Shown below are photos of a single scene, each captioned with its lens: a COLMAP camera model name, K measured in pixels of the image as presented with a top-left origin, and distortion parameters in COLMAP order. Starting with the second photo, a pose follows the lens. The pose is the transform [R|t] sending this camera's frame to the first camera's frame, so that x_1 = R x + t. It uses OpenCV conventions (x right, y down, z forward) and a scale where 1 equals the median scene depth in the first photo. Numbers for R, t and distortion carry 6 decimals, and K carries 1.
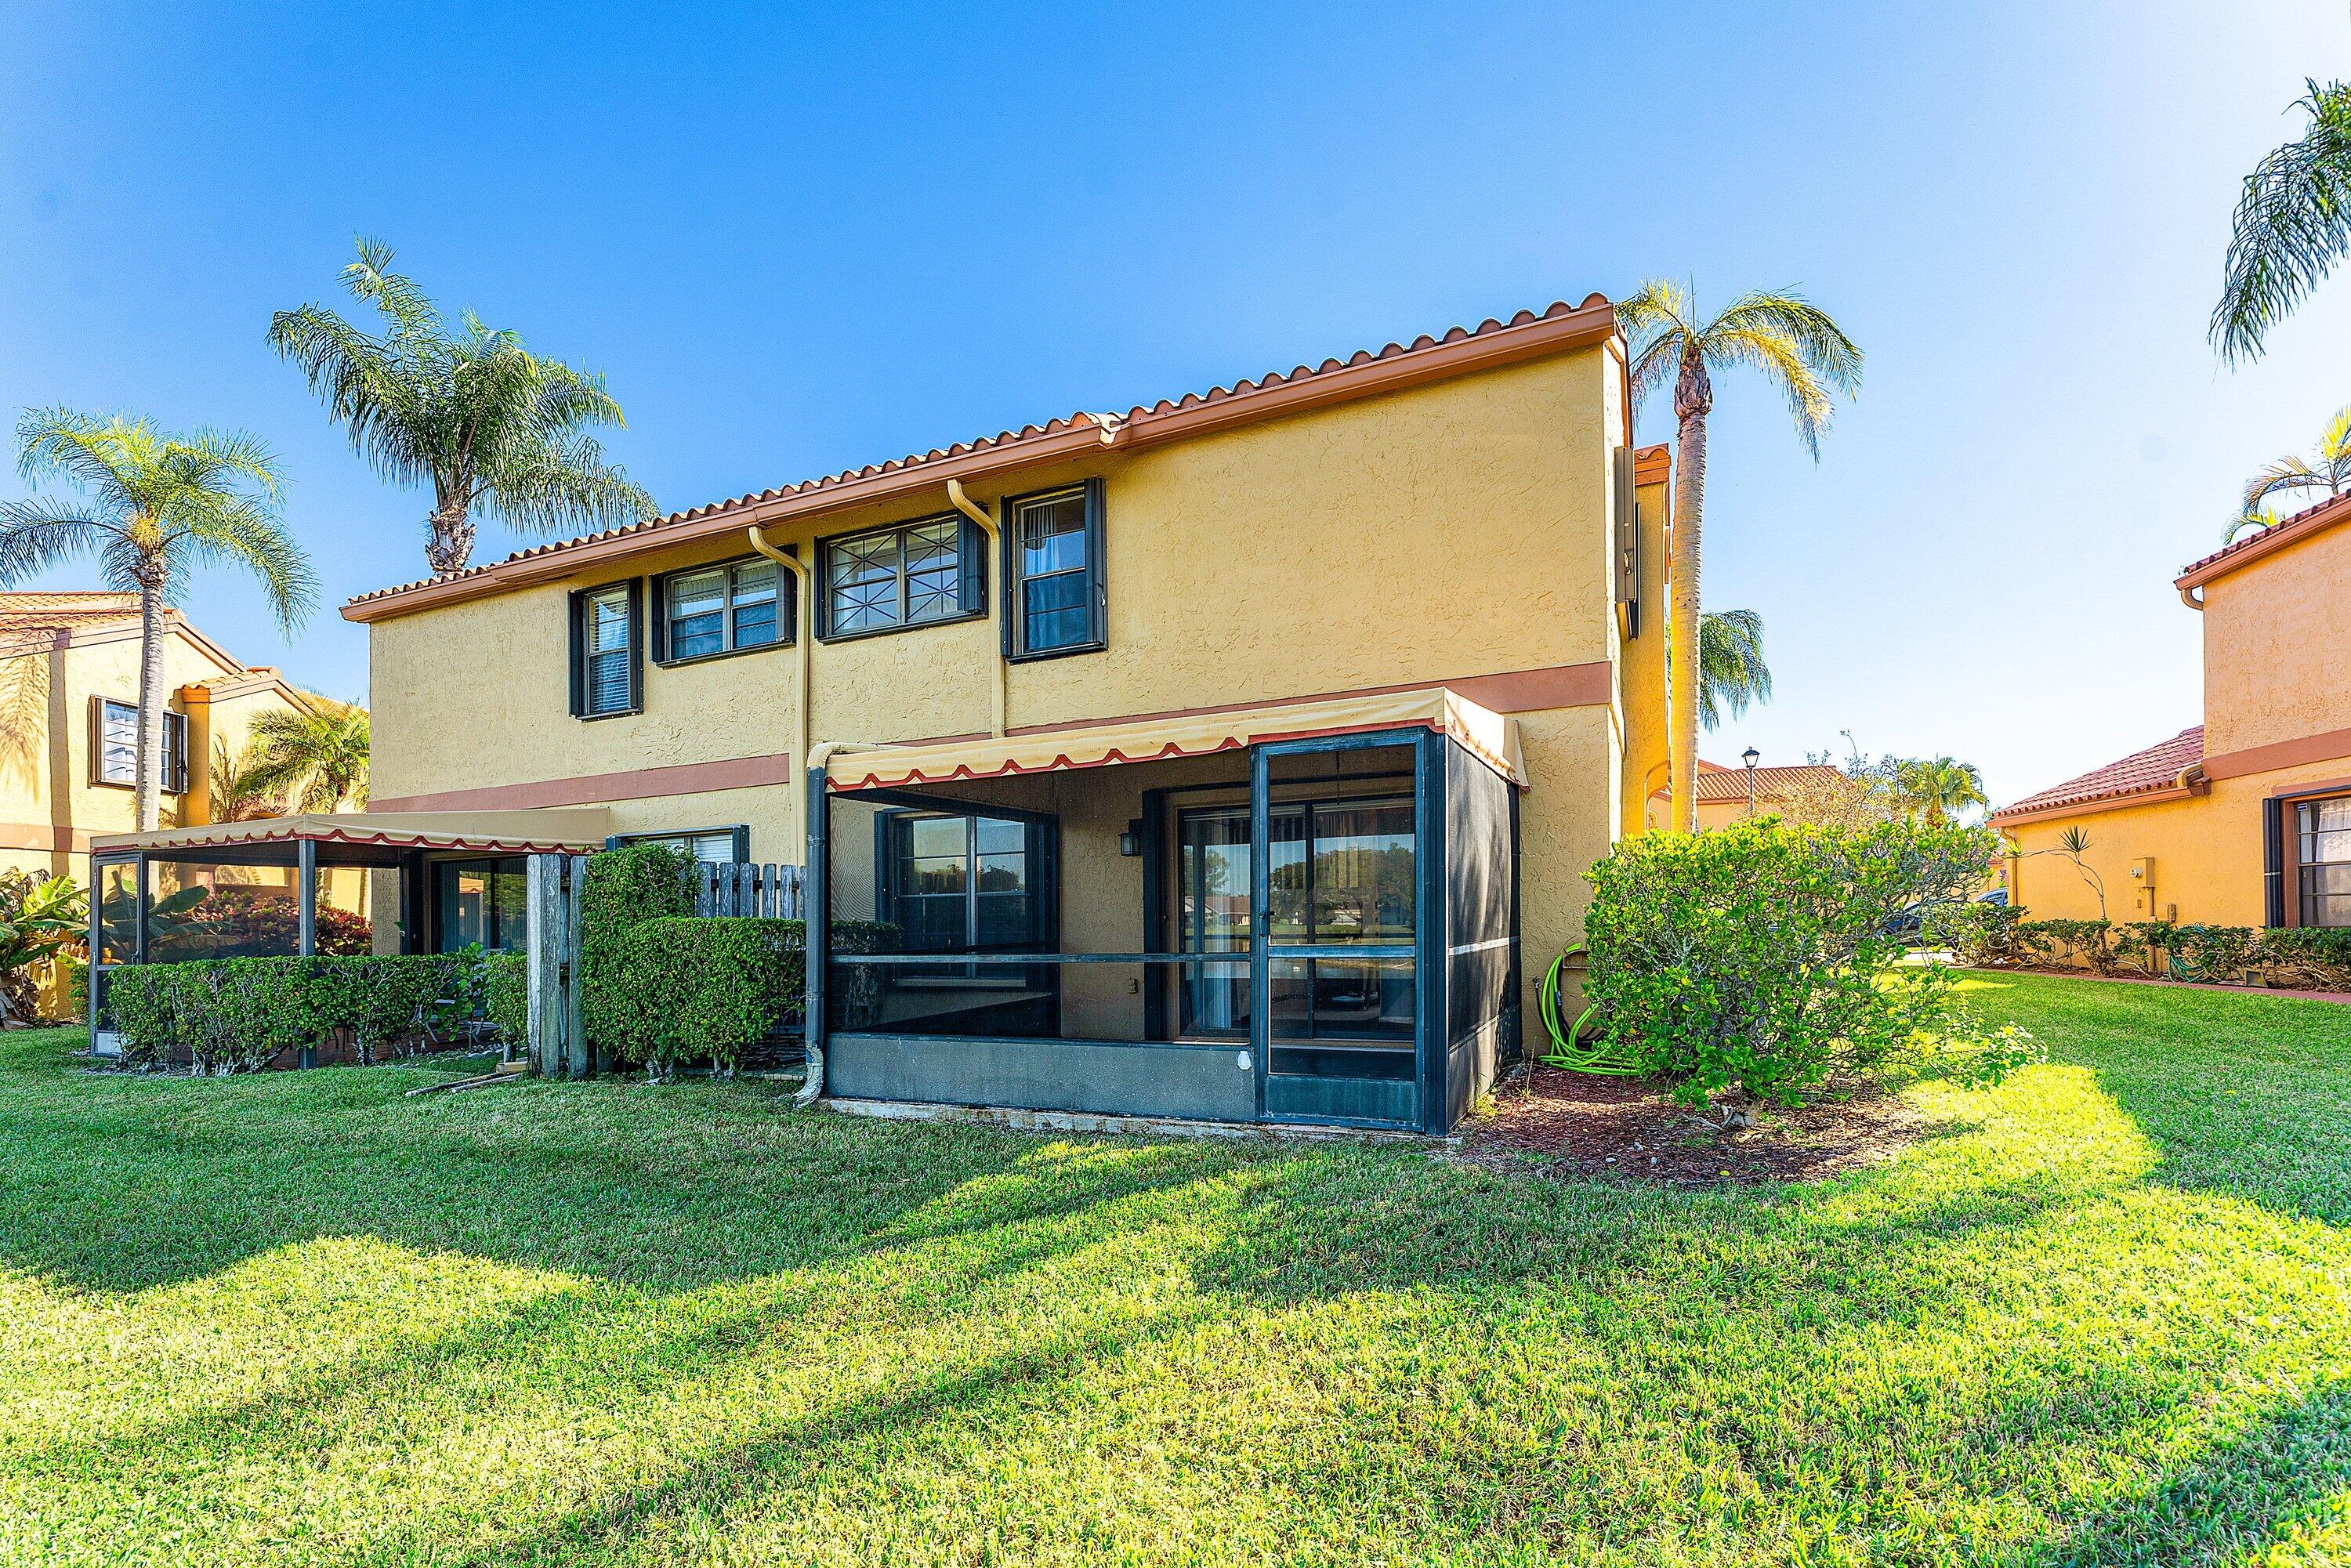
lens RADIAL K [[944.8, 0, 1168.0], [0, 944.8, 833.0], [0, 0, 1]] dist [0.001219, -0.000183]
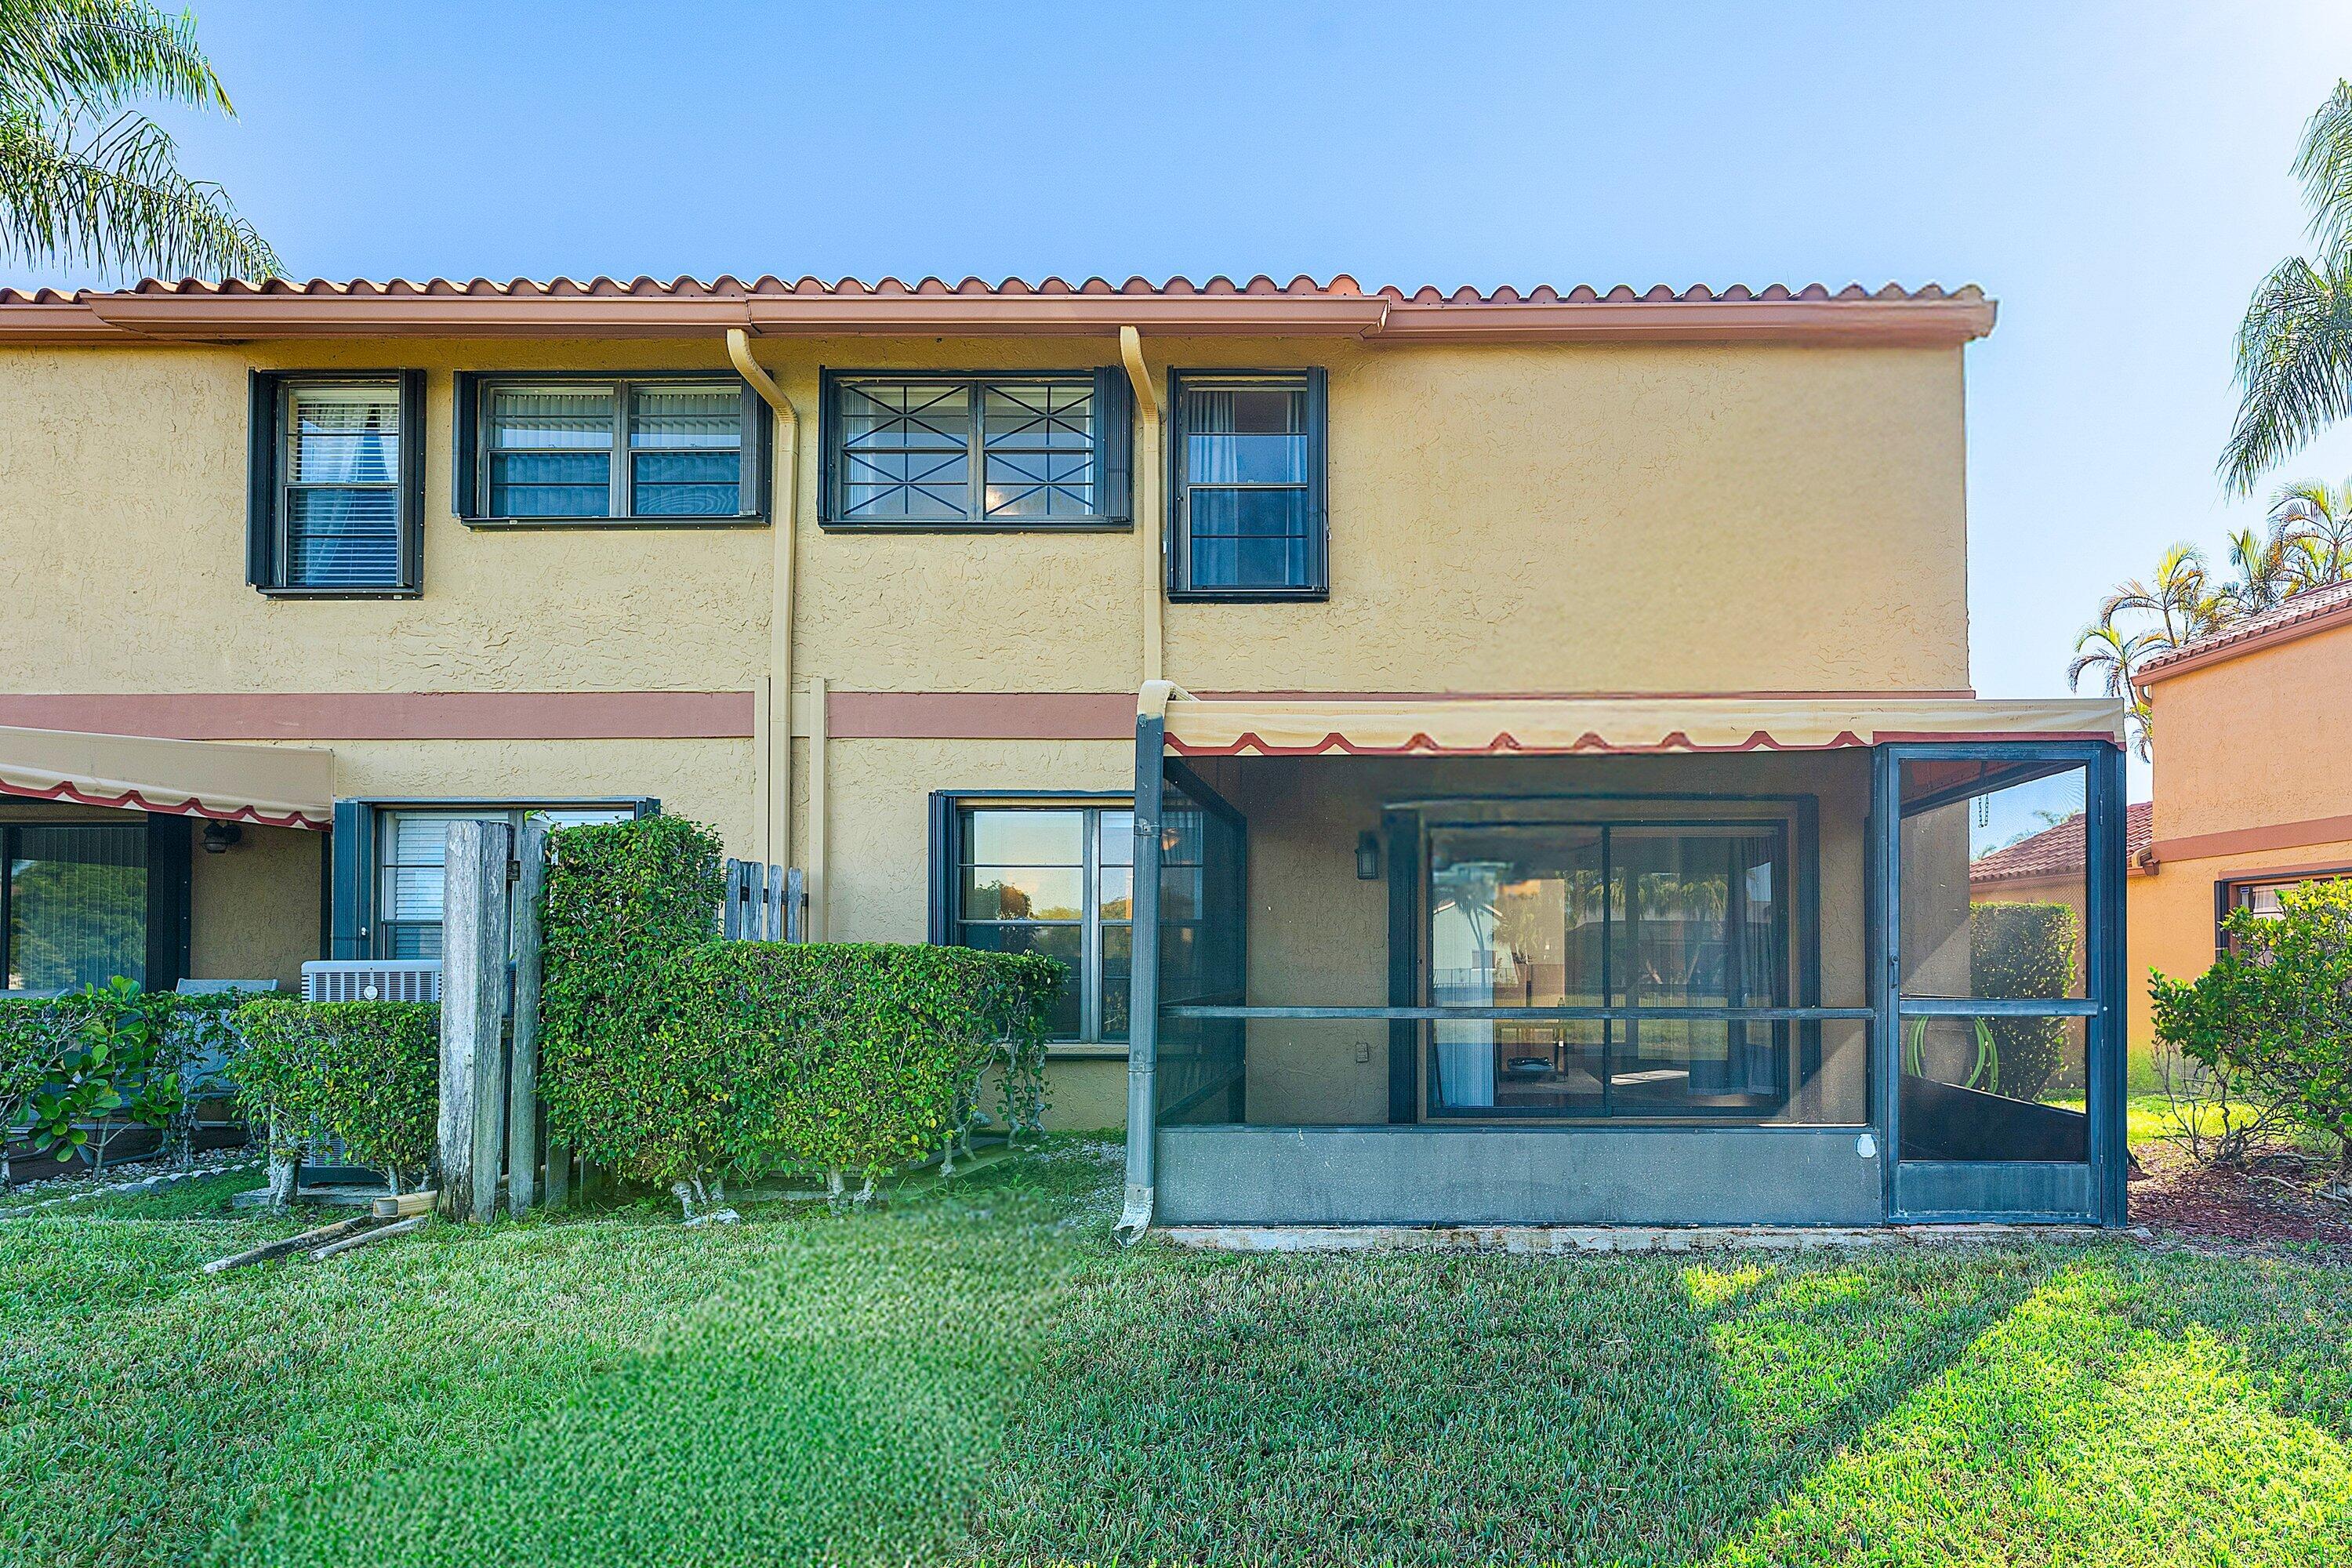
lens RADIAL K [[1150.1, 0, 1176.1], [0, 1150.1, 860.1], [0, 0, 1]] dist [-0.000378, -0.000723]
pose [[0.927670, 0.058337, 0.368816, -0.488821], [-0.055625, 0.998290, -0.017991, 0.032536], [-0.369234, -0.003825, 0.929328, 0.198317]]
